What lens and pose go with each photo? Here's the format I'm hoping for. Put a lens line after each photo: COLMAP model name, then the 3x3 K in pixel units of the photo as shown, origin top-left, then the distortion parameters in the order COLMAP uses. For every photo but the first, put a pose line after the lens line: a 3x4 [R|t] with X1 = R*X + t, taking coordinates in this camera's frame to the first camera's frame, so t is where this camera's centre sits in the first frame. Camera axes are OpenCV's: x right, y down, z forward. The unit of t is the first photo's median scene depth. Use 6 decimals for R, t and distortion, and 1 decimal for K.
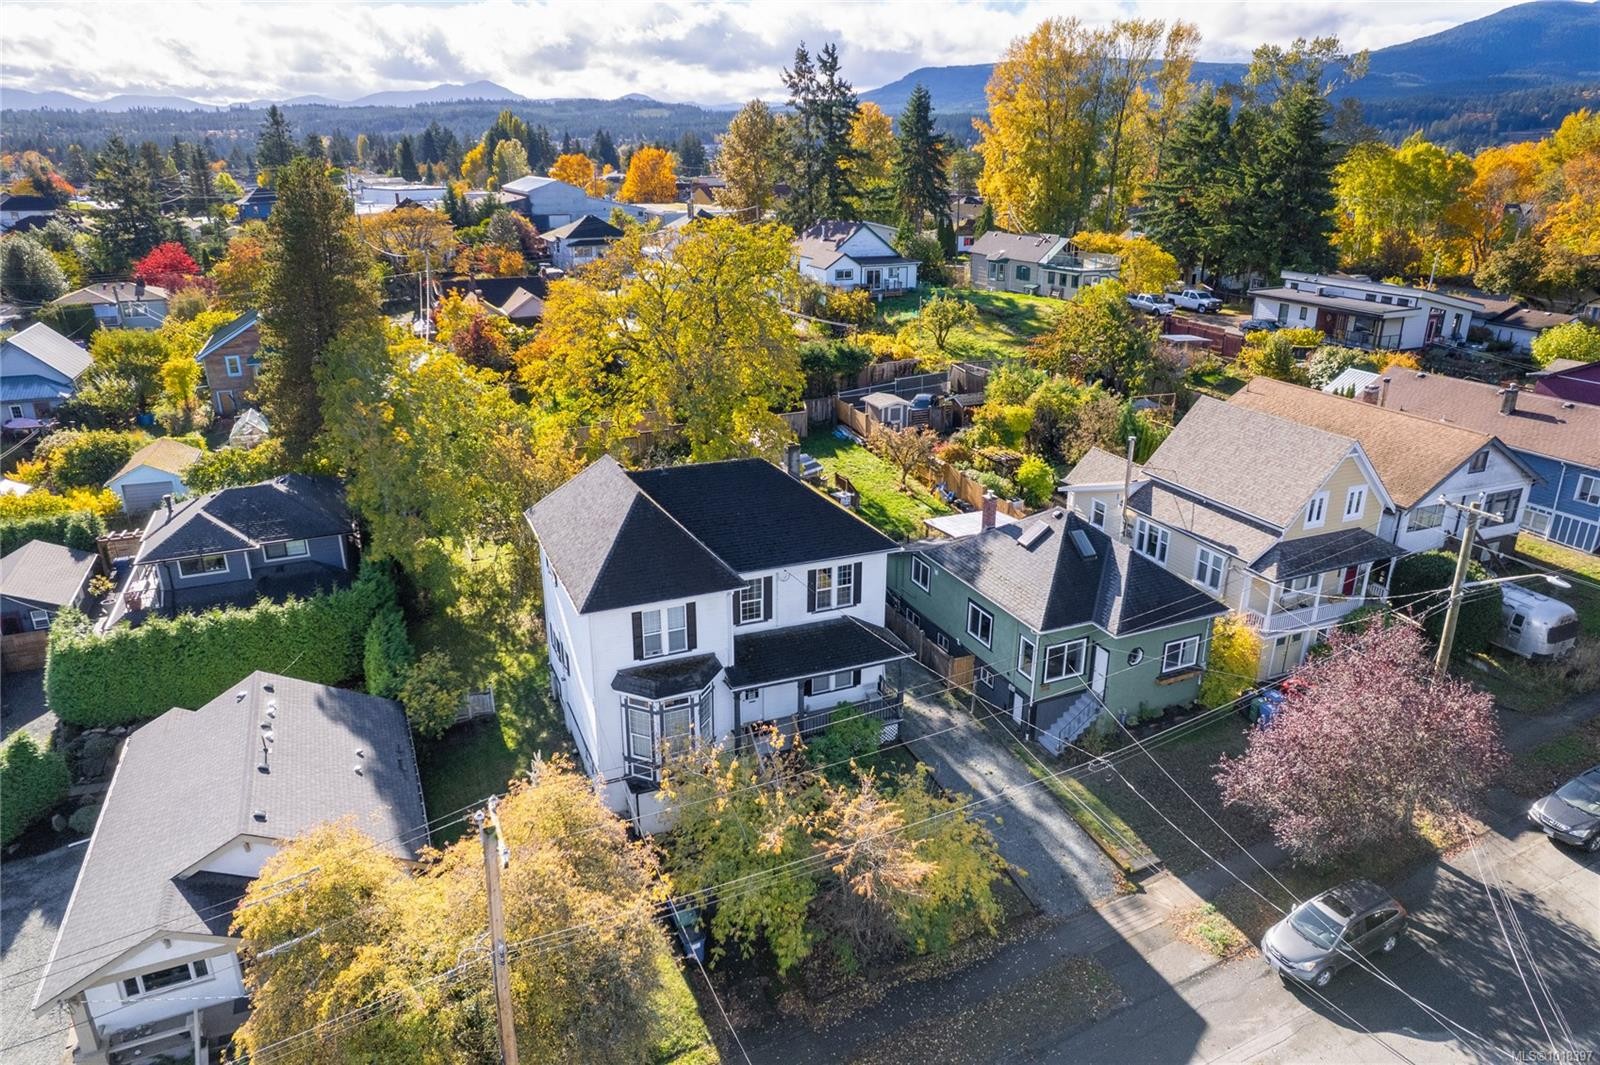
lens RADIAL K [[1026.9, 0, 806.4], [0, 1026.9, 533.3], [0, 0, 1]] dist [-0.073539, 0.065036]
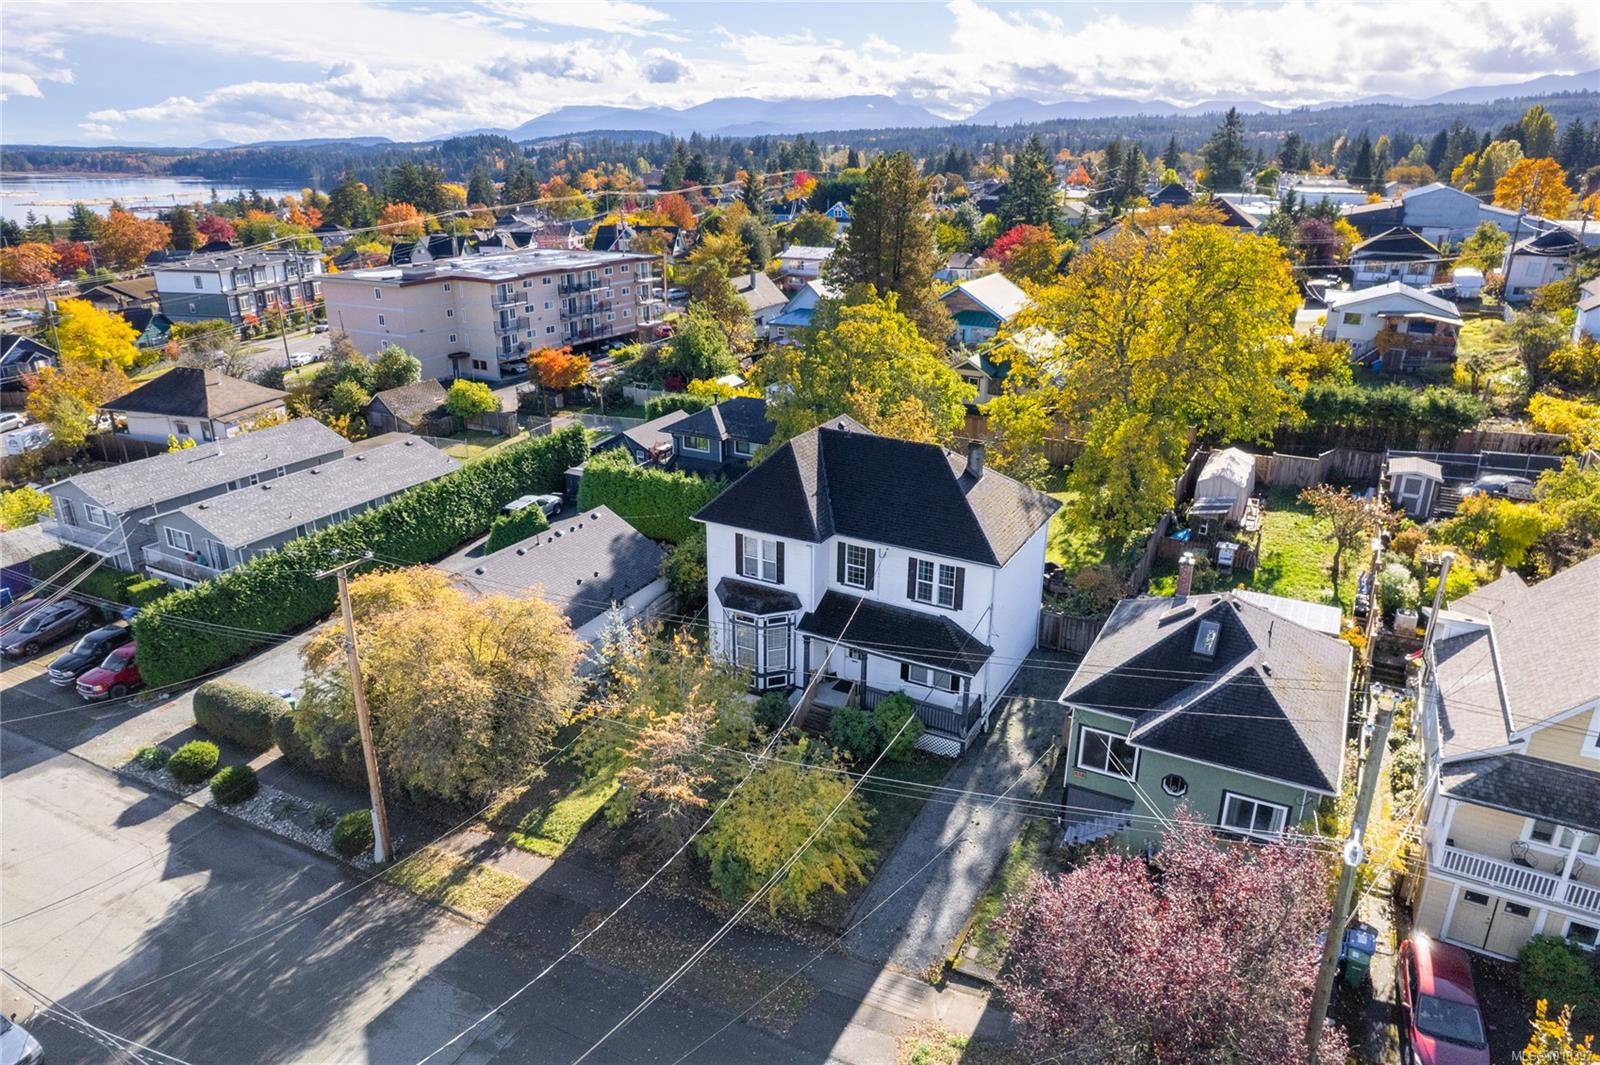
lens RADIAL K [[1026.9, 0, 807.2], [0, 1026.9, 535.5], [0, 0, 1]] dist [-0.073539, 0.065036]
pose [[0.605775, 0.279191, -0.745043, 0.684967], [-0.278539, 0.951571, 0.130111, -0.087577], [0.745287, 0.128705, 0.654204, 0.243697]]
